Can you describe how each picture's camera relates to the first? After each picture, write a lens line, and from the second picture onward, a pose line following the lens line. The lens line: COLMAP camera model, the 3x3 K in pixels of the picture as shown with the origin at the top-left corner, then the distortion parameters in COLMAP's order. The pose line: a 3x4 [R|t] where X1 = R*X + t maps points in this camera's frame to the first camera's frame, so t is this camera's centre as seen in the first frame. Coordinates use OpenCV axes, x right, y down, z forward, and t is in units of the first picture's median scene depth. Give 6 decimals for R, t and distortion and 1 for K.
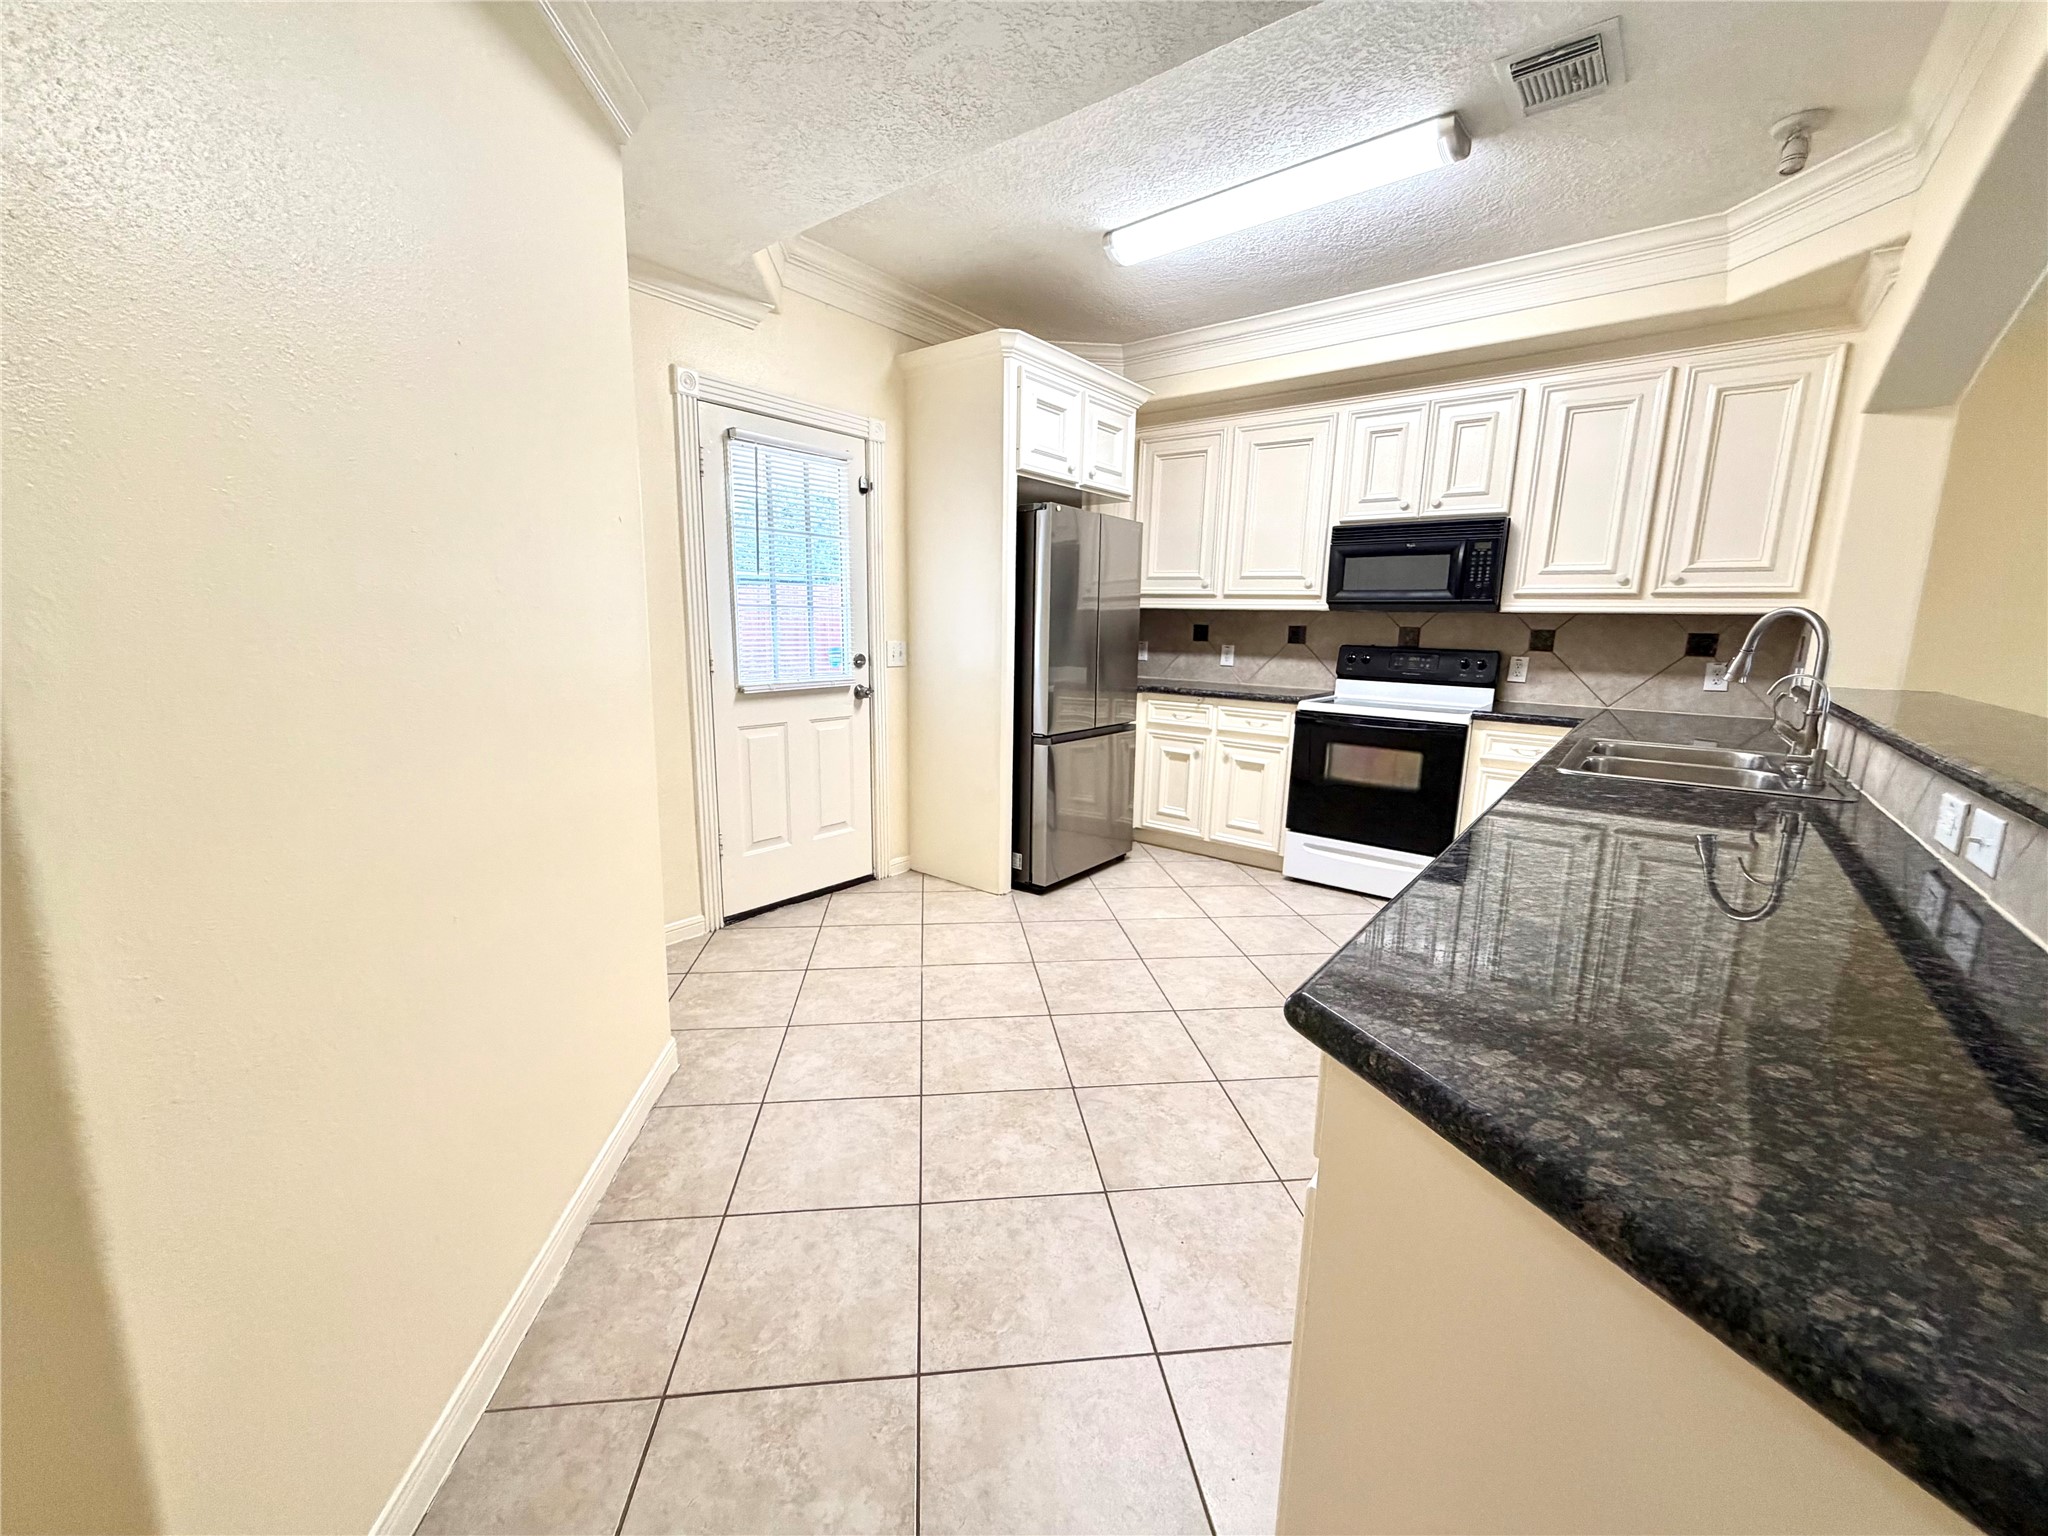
lens RADIAL K [[815.4, 0, 1022.4], [0, 815.4, 769.8], [0, 0, 1]] dist [-0.000975, 0.000875]
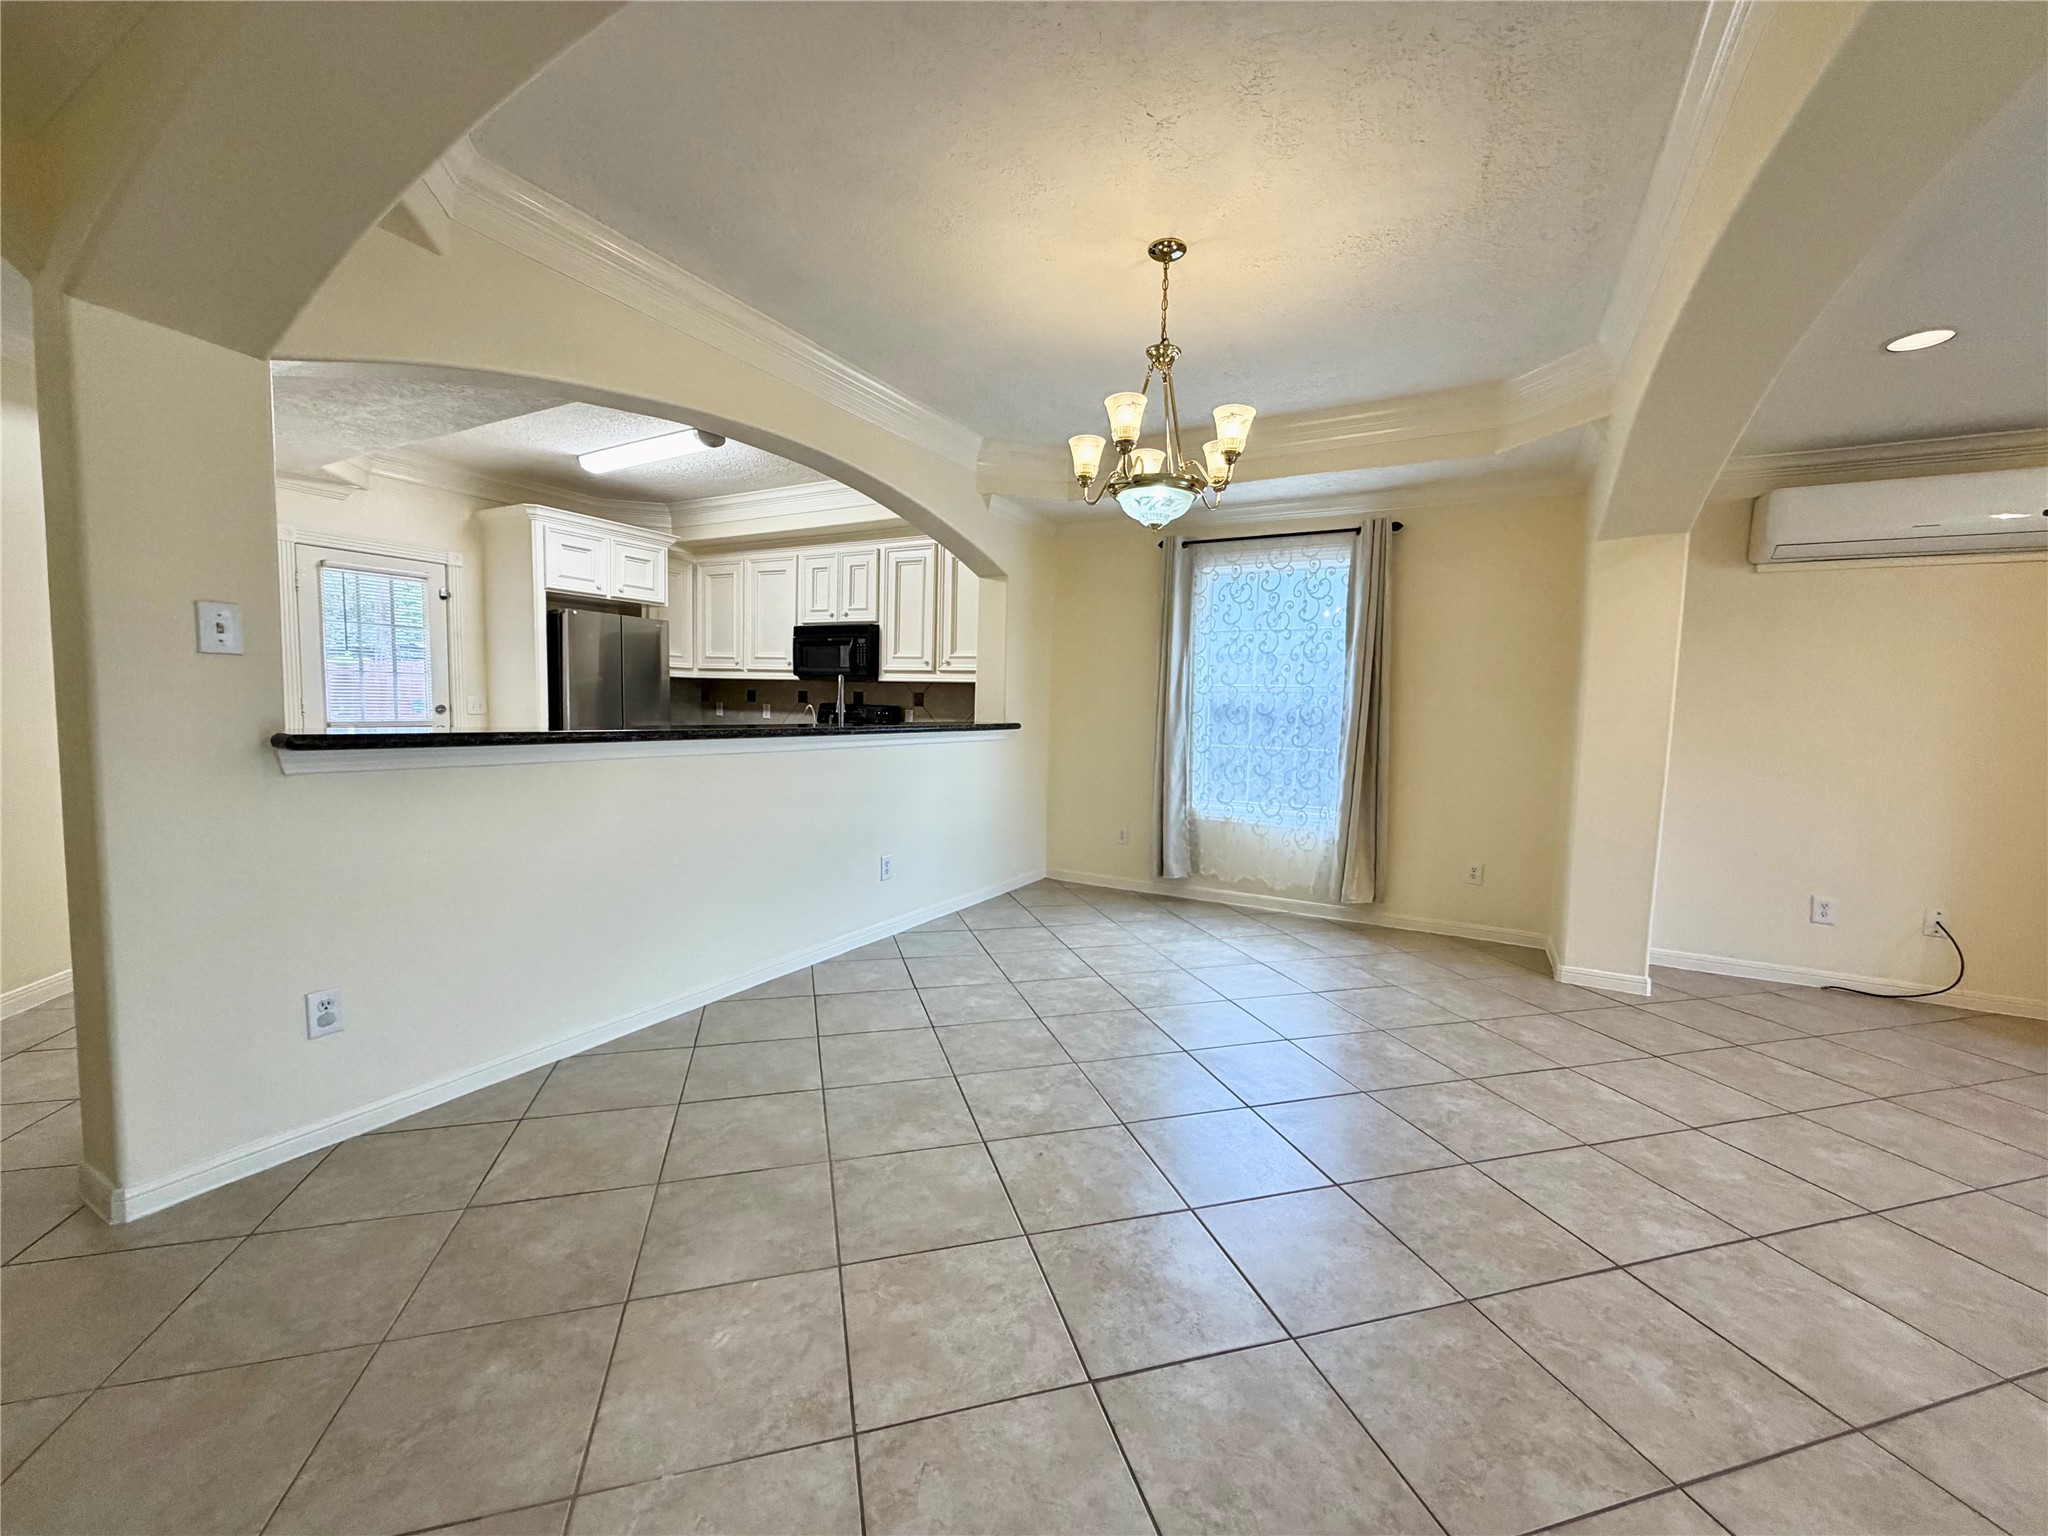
lens RADIAL K [[815.4, 0, 1022.4], [0, 815.4, 769.8], [0, 0, 1]] dist [-0.000975, 0.000875]
pose [[0.987385, -0.006609, 0.158198, 0.600124], [0.021464, 0.995493, -0.092374, 0.133091], [-0.156874, 0.094605, 0.983077, -0.601294]]
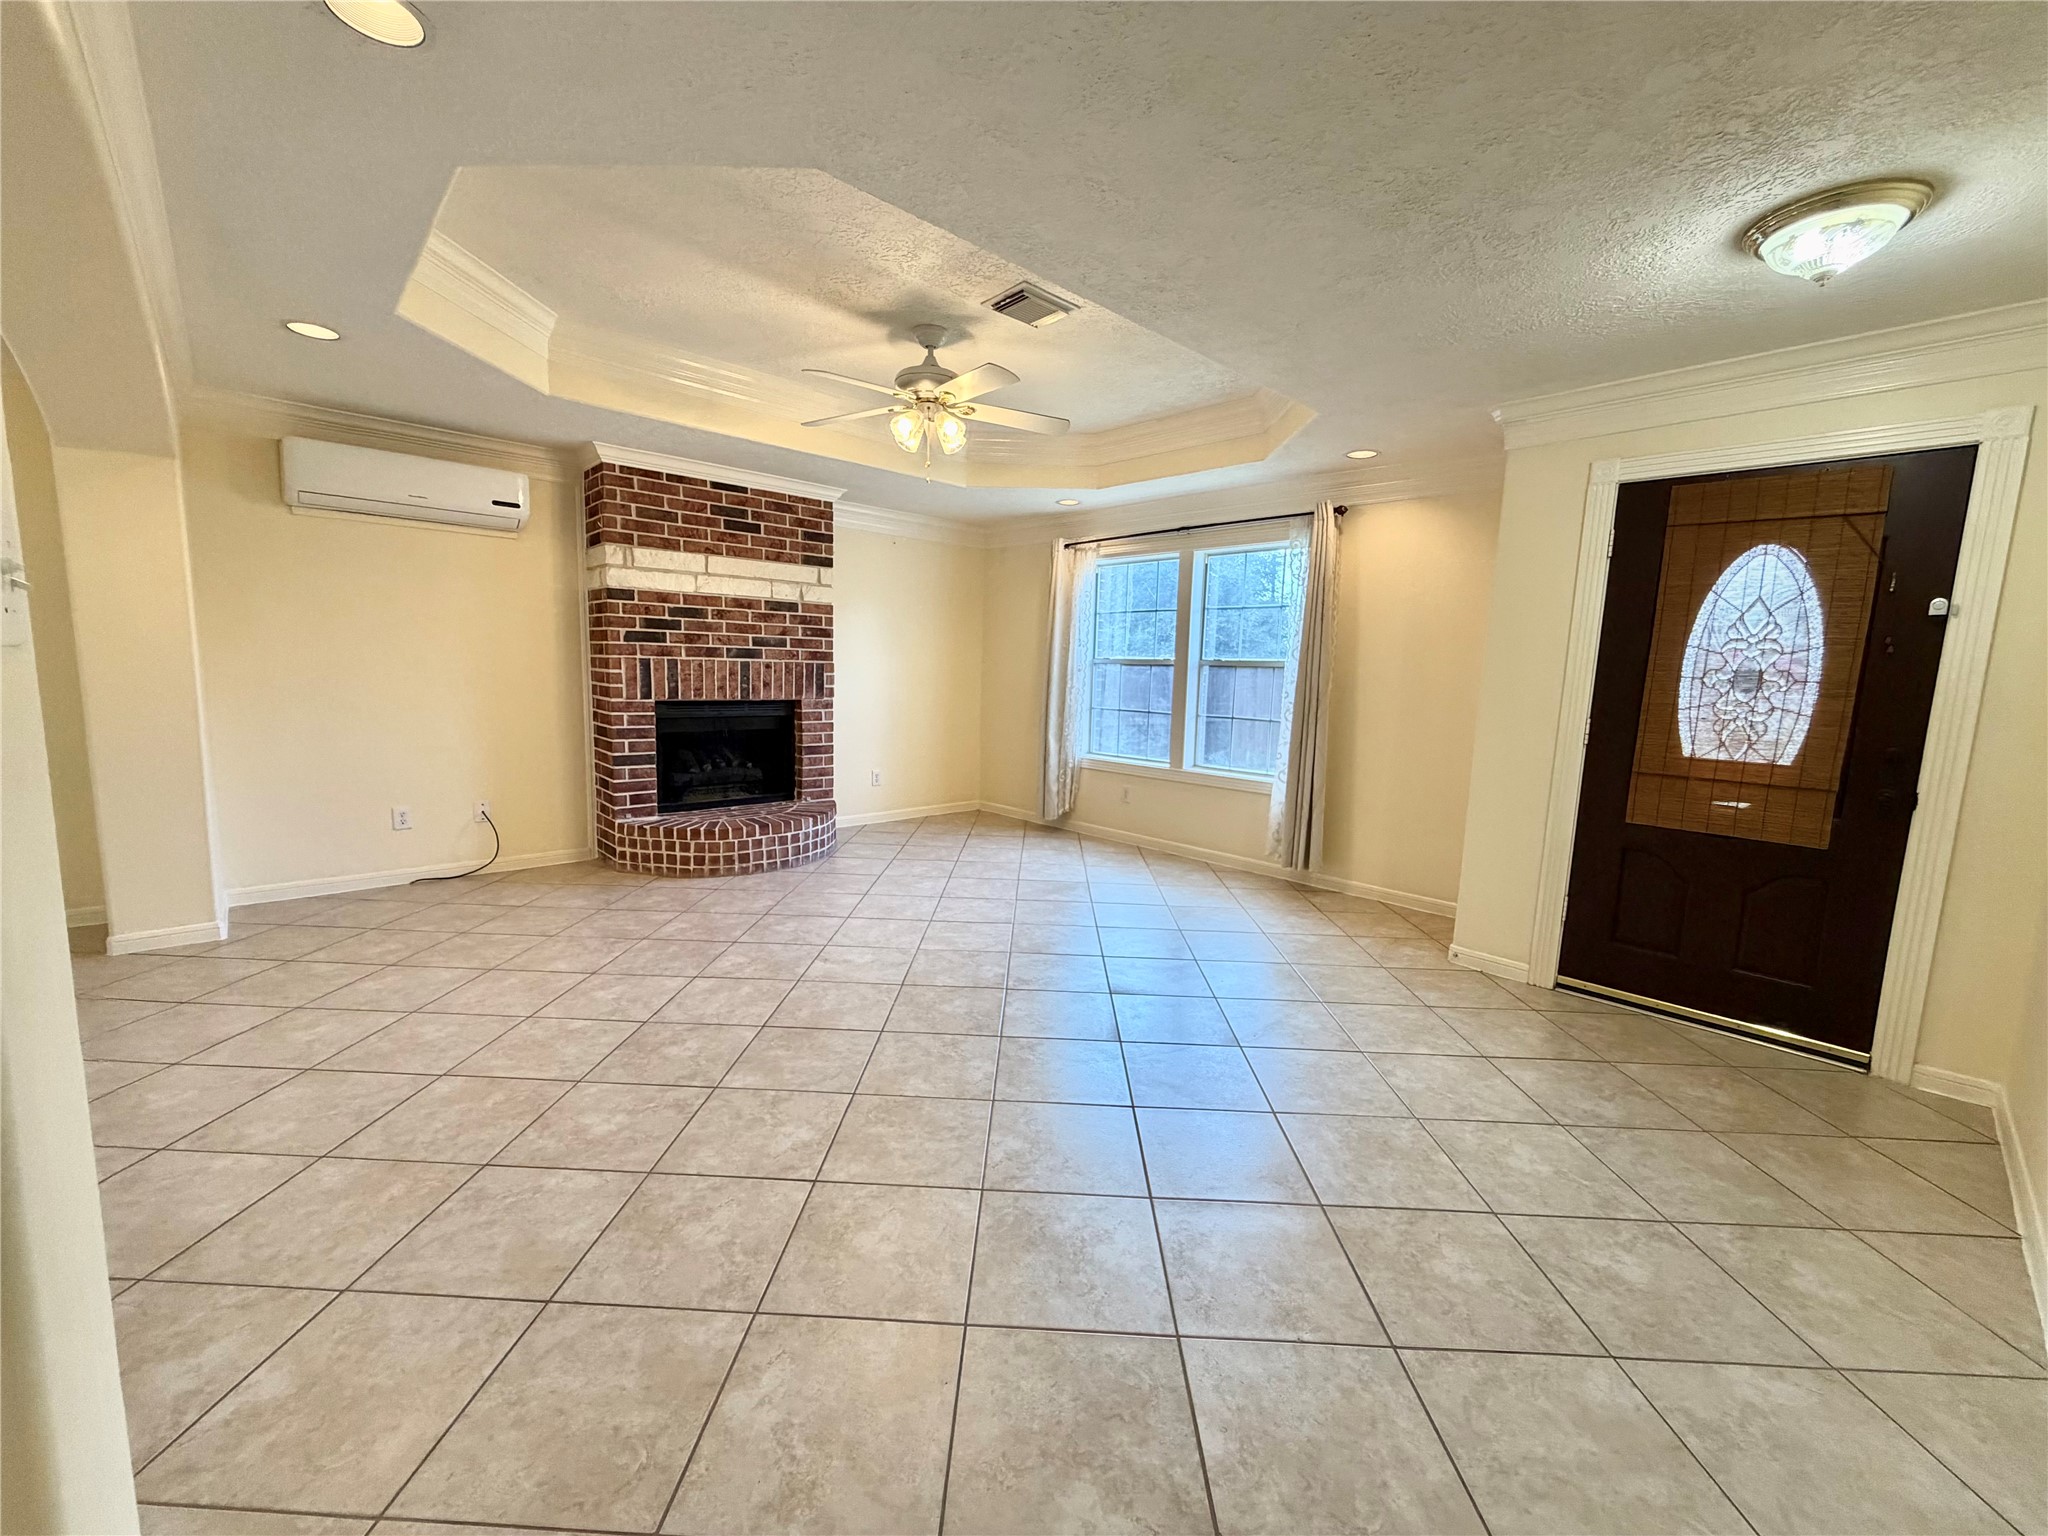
lens RADIAL K [[815.4, 0, 1022.4], [0, 815.4, 769.8], [0, 0, 1]] dist [-0.000975, 0.000875]
pose [[0.147134, -0.140140, 0.979139, 0.715159], [0.147846, 0.981907, 0.118319, 0.157367], [-0.978005, 0.127353, 0.165191, -0.833303]]
